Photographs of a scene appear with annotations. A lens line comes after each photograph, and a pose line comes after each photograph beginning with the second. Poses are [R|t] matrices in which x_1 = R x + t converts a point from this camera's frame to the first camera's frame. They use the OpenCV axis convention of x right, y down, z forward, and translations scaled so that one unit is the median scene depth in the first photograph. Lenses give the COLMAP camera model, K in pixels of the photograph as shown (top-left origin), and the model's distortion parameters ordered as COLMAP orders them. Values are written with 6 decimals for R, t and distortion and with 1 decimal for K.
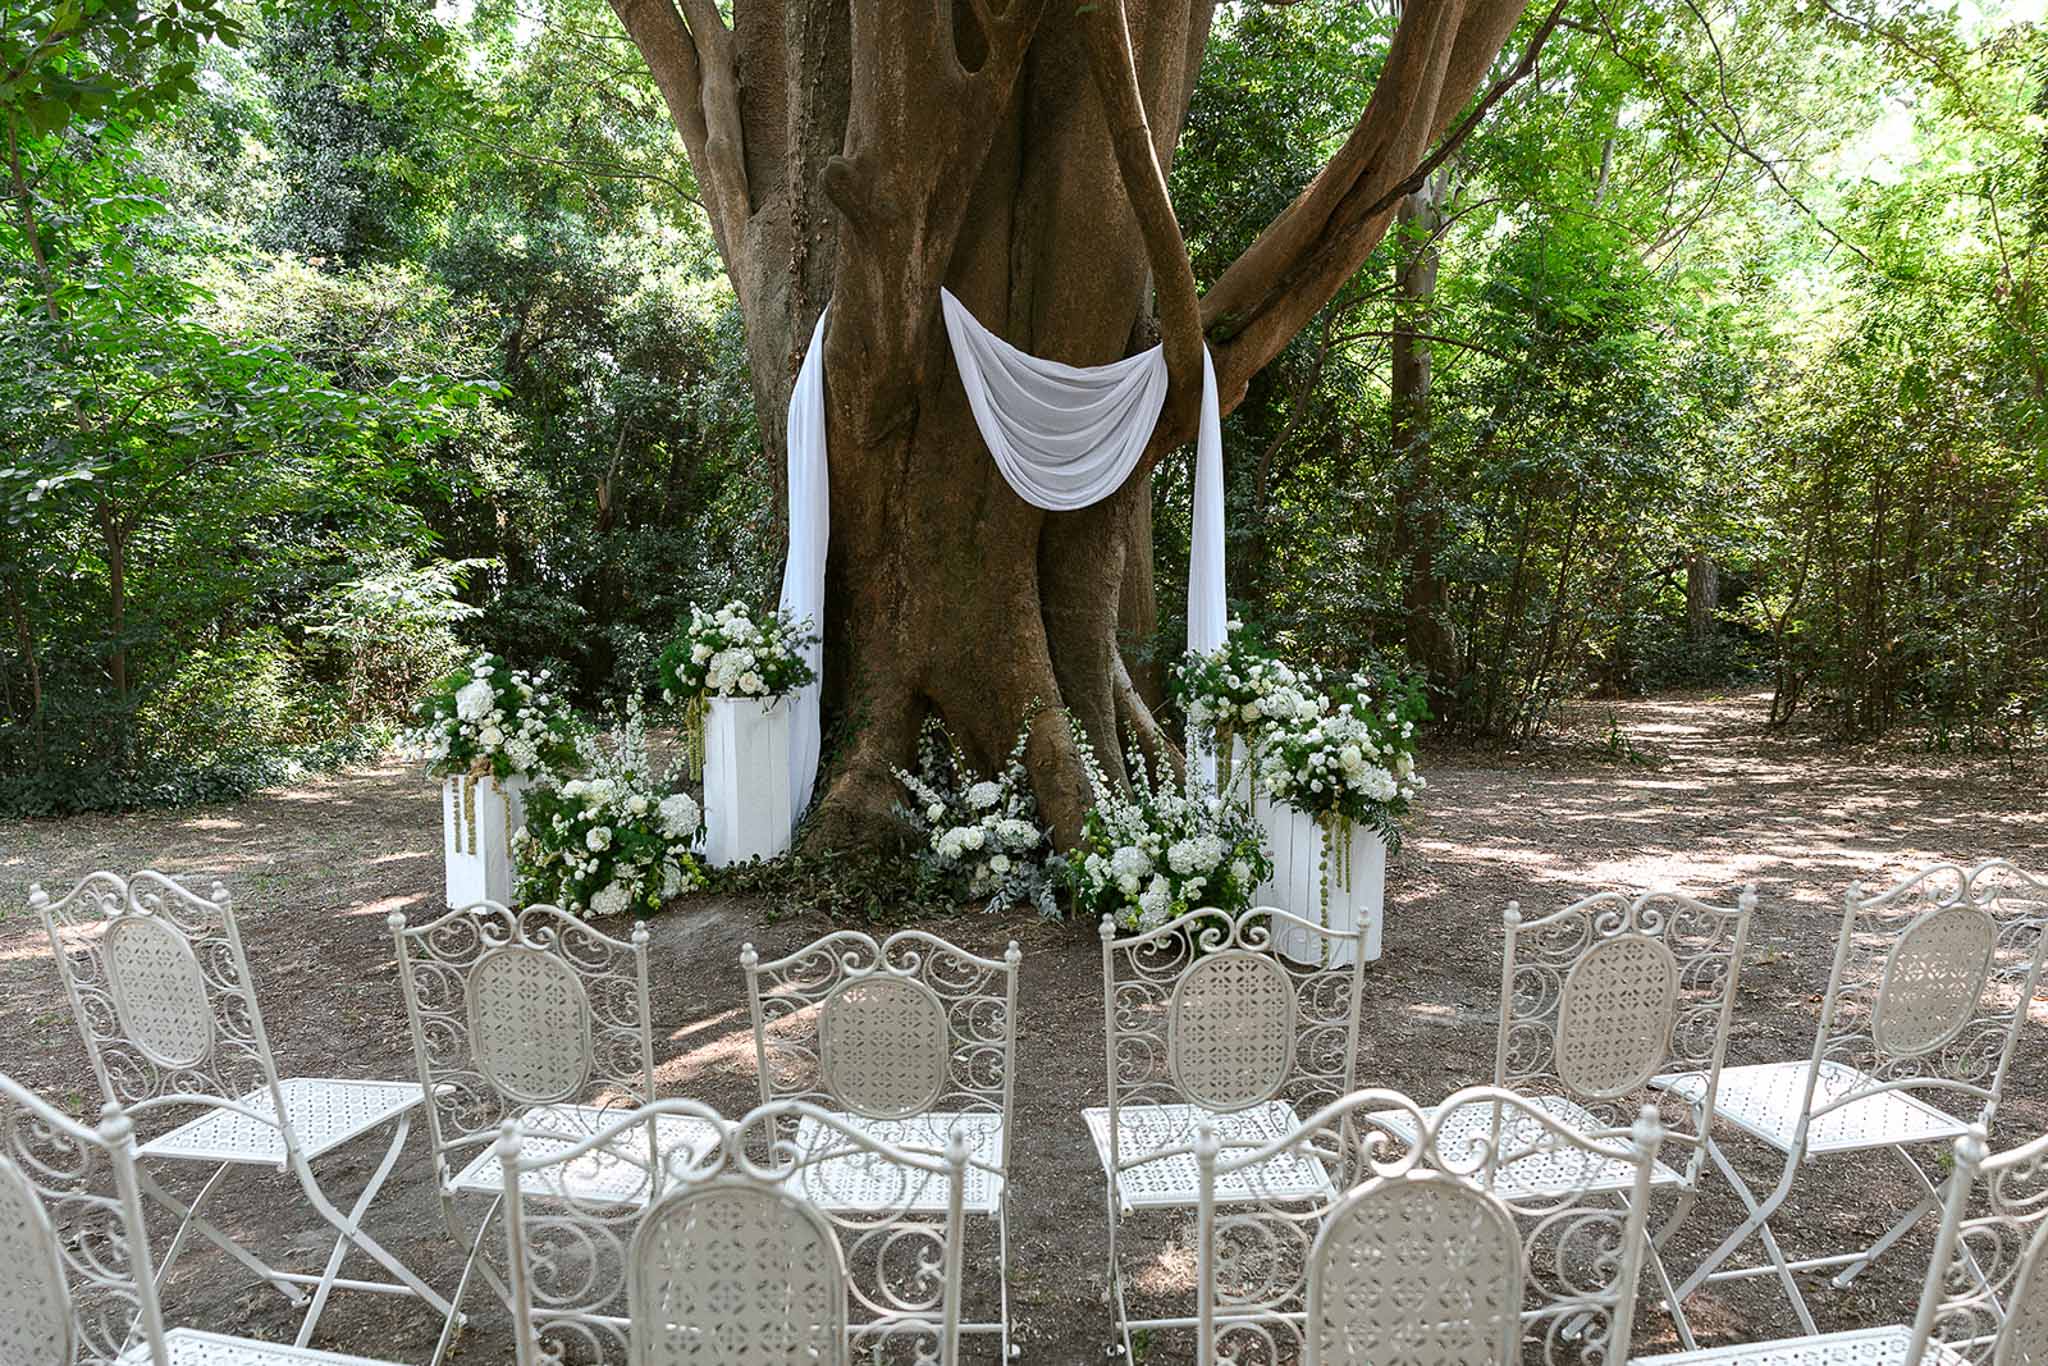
lens RADIAL K [[1477.2, 0, 1024.0], [0, 1477.2, 683.0], [0, 0, 1]] dist [0.181385, -0.151840]
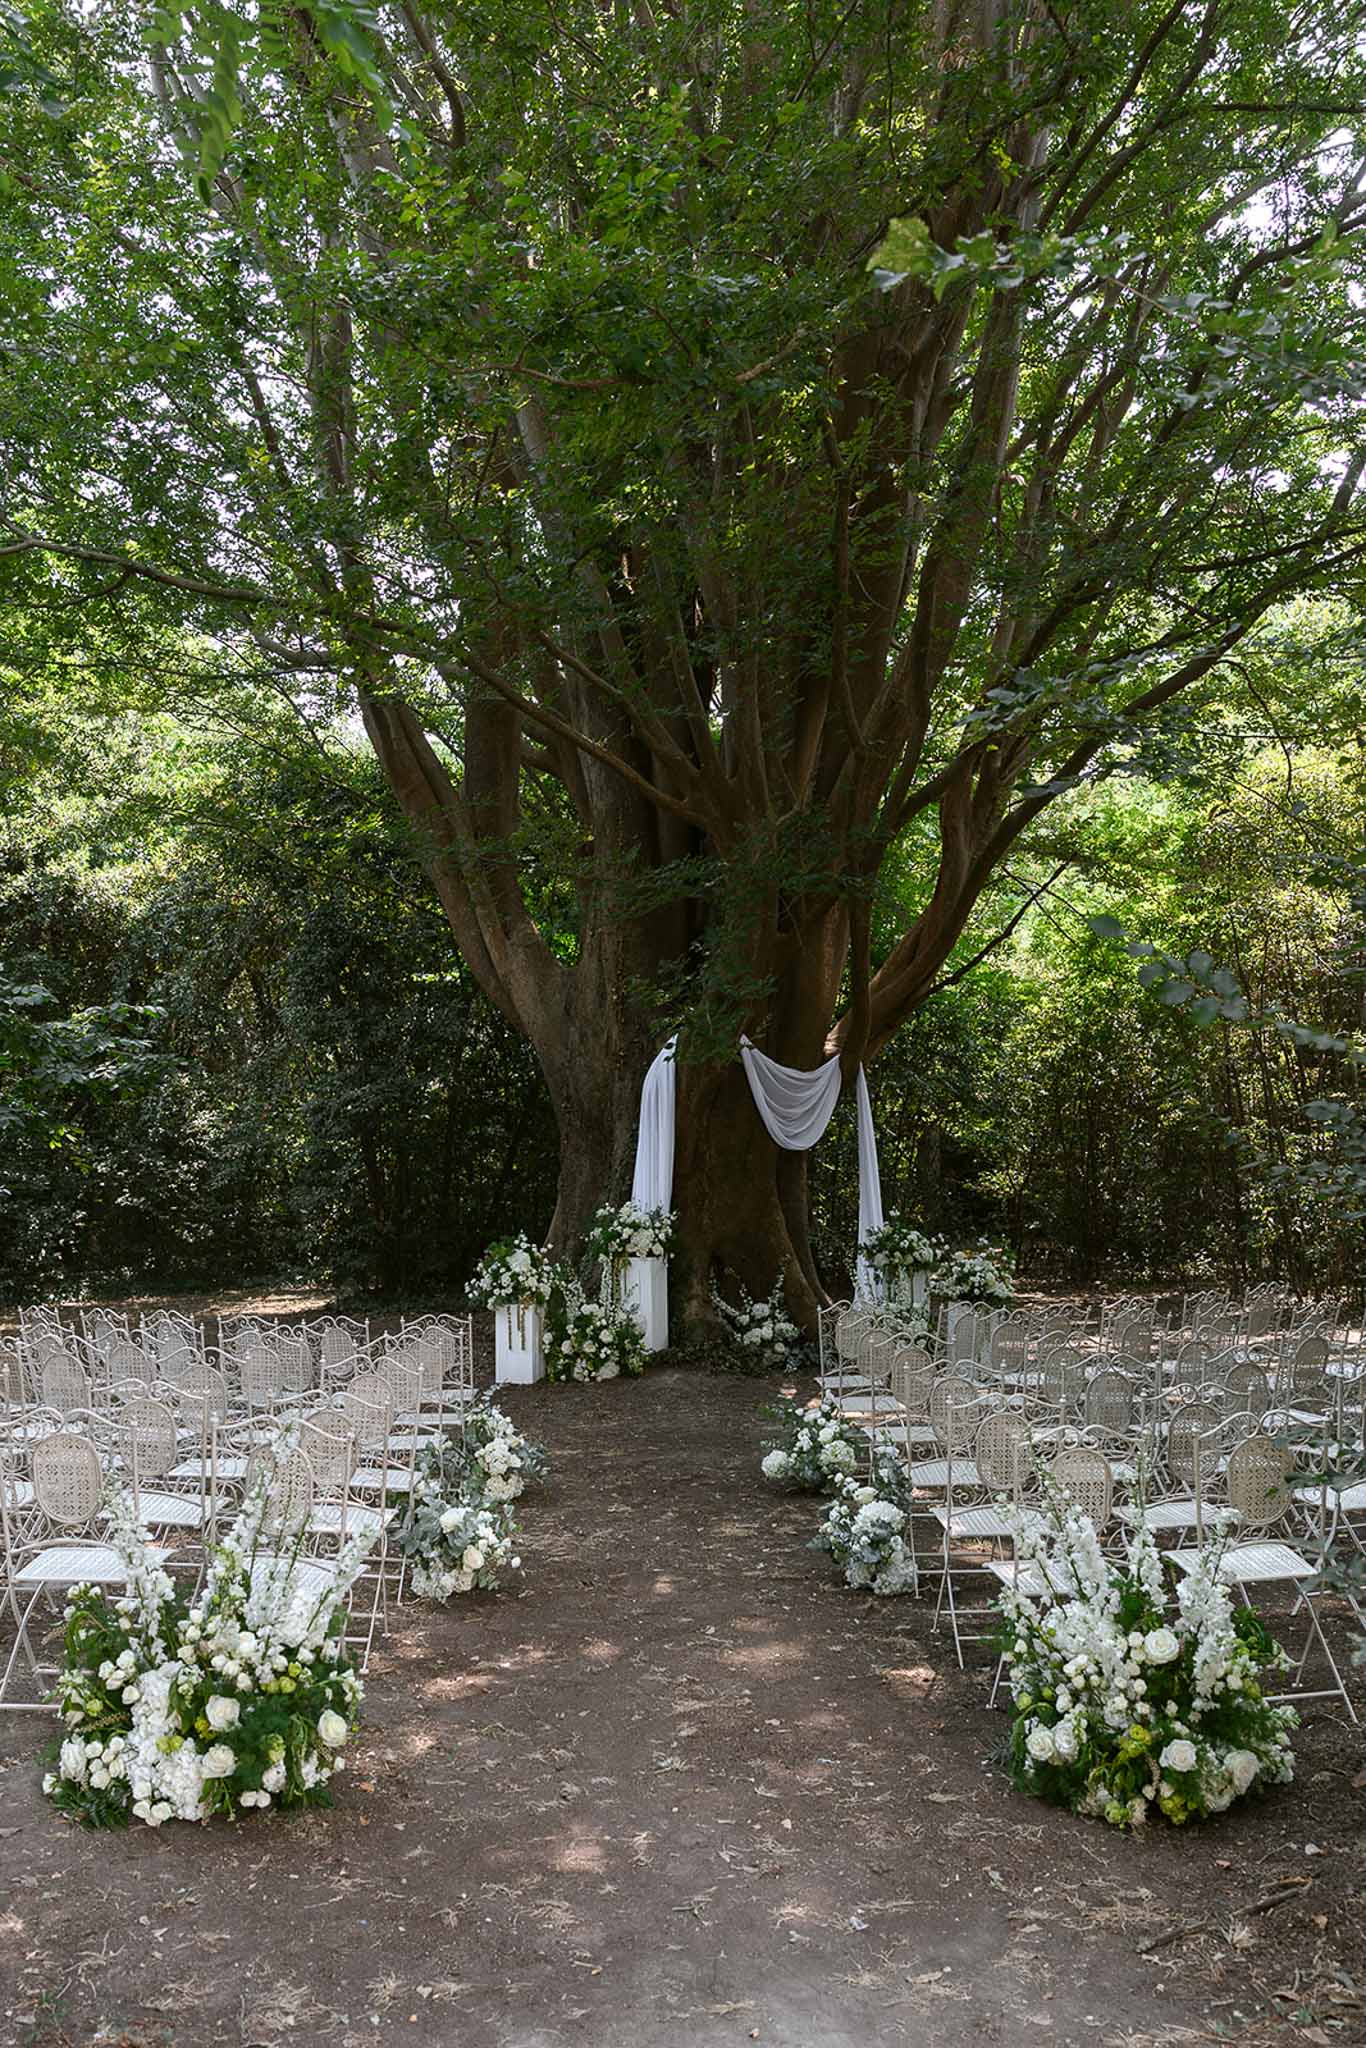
lens RADIAL K [[2112.5, 0, 683.0], [0, 2112.5, 1024.0], [0, 0, 1]] dist [0.002671, -0.005746]
pose [[0.927943, 0.018066, 0.372284, -1.095672], [0.022307, 0.994342, -0.103855, -0.004643], [-0.372054, 0.104676, 0.922290, -1.373038]]
